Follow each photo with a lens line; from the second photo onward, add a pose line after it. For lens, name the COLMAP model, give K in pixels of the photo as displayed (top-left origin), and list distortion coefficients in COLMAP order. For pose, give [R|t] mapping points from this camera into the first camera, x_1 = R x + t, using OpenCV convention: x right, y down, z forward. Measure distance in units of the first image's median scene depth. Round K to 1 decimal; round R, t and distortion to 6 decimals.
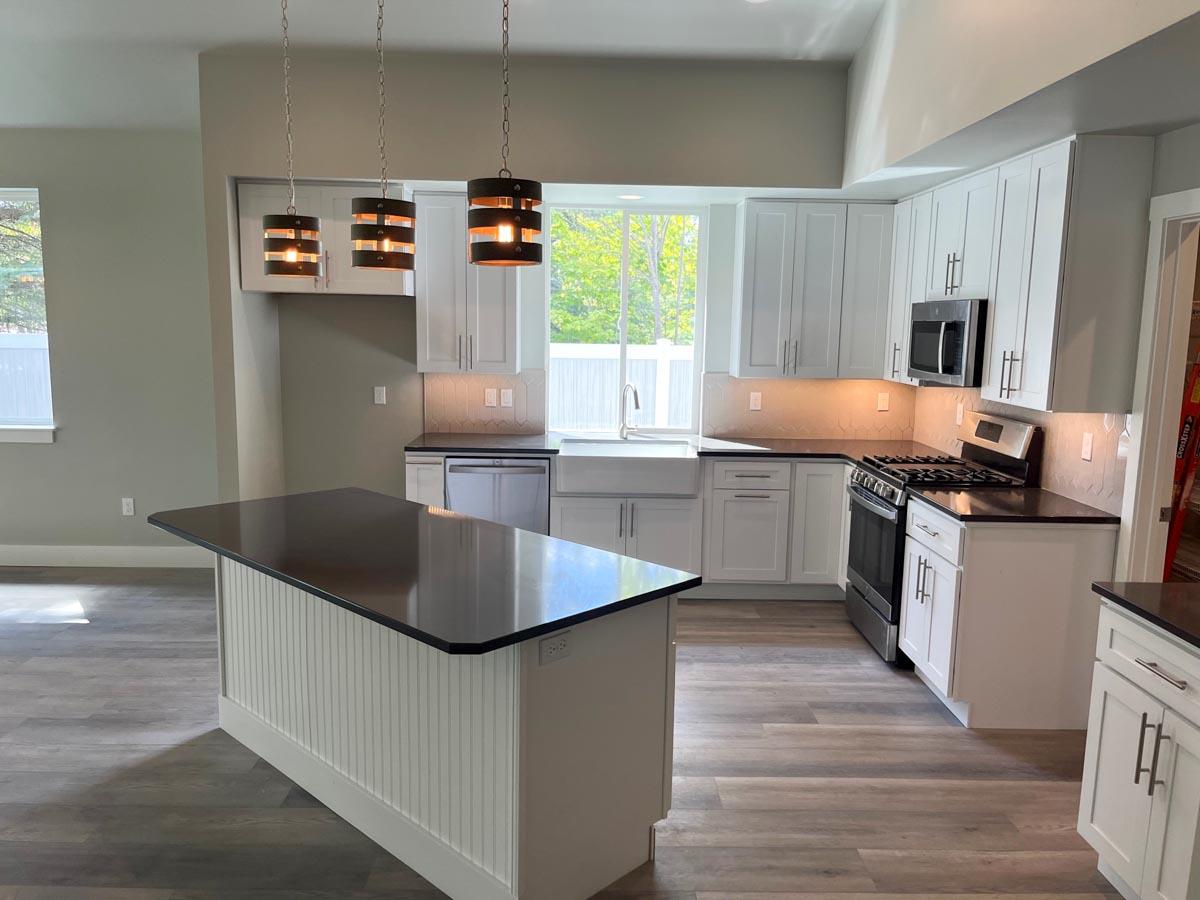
lens RADIAL K [[929.8, 0, 600.0], [0, 929.8, 450.0], [0, 0, 1]] dist [0.048212, -0.002923]
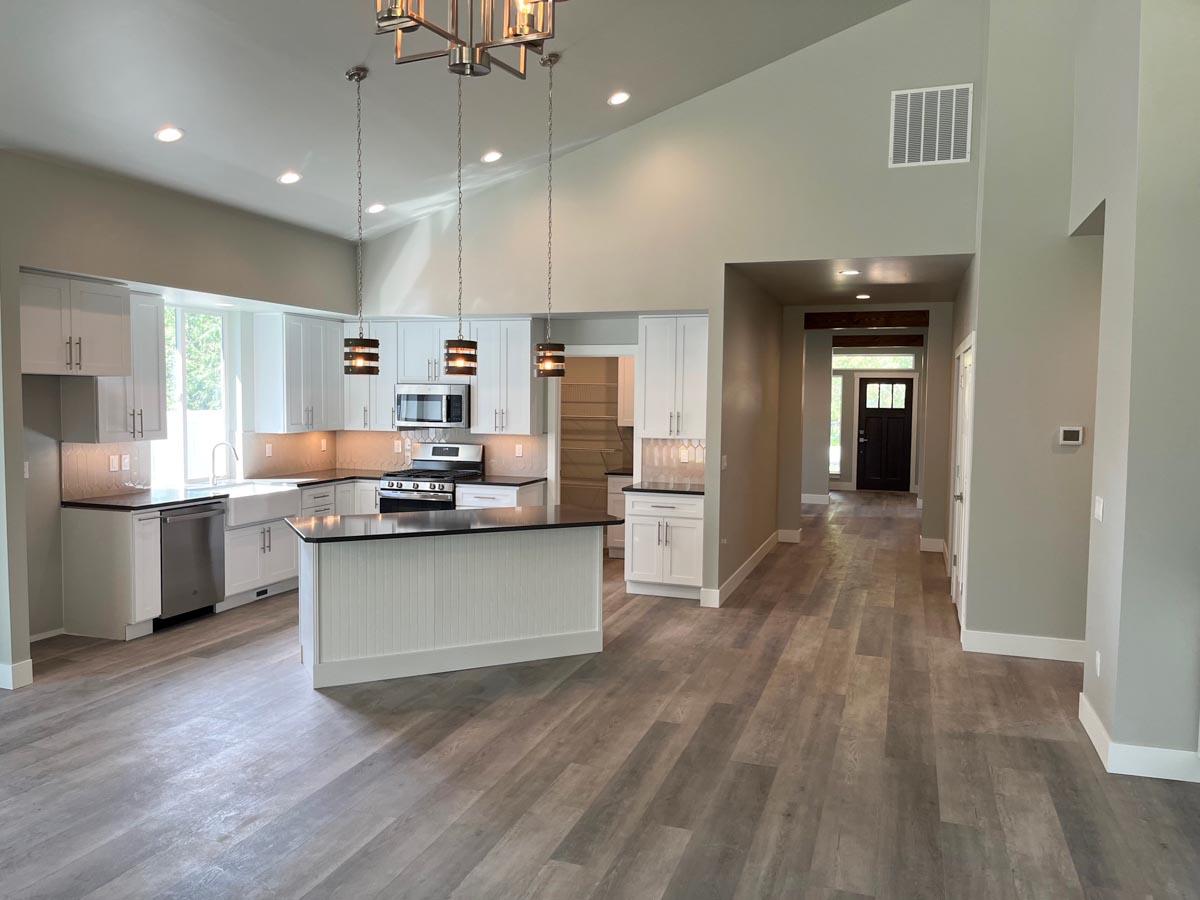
lens RADIAL K [[917.0, 0, 596.7], [0, 917.0, 456.4], [0, 0, 1]] dist [0.034674, -0.007098]
pose [[0.336019, -0.076349, 0.938756, -1.294535], [0.126186, 0.991373, 0.035461, -0.039974], [-0.933364, 0.106542, 0.342754, 0.078847]]
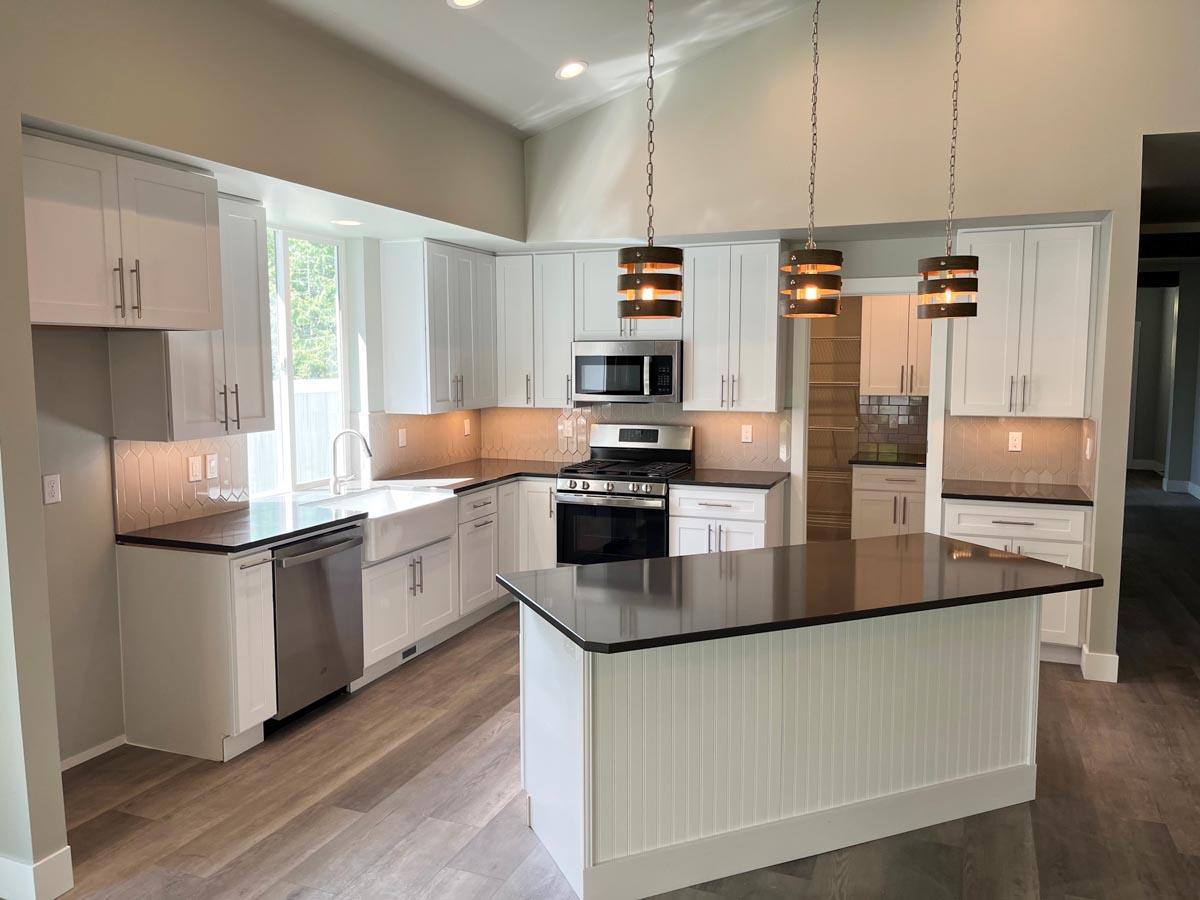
lens RADIAL K [[913.3, 0, 603.1], [0, 913.3, 451.2], [0, 0, 1]] dist [0.049861, -0.046816]
pose [[0.376784, -0.113461, 0.919326, -0.869703], [0.138226, 0.988245, 0.065315, -0.096354], [-0.915930, 0.102466, 0.388038, 0.560811]]
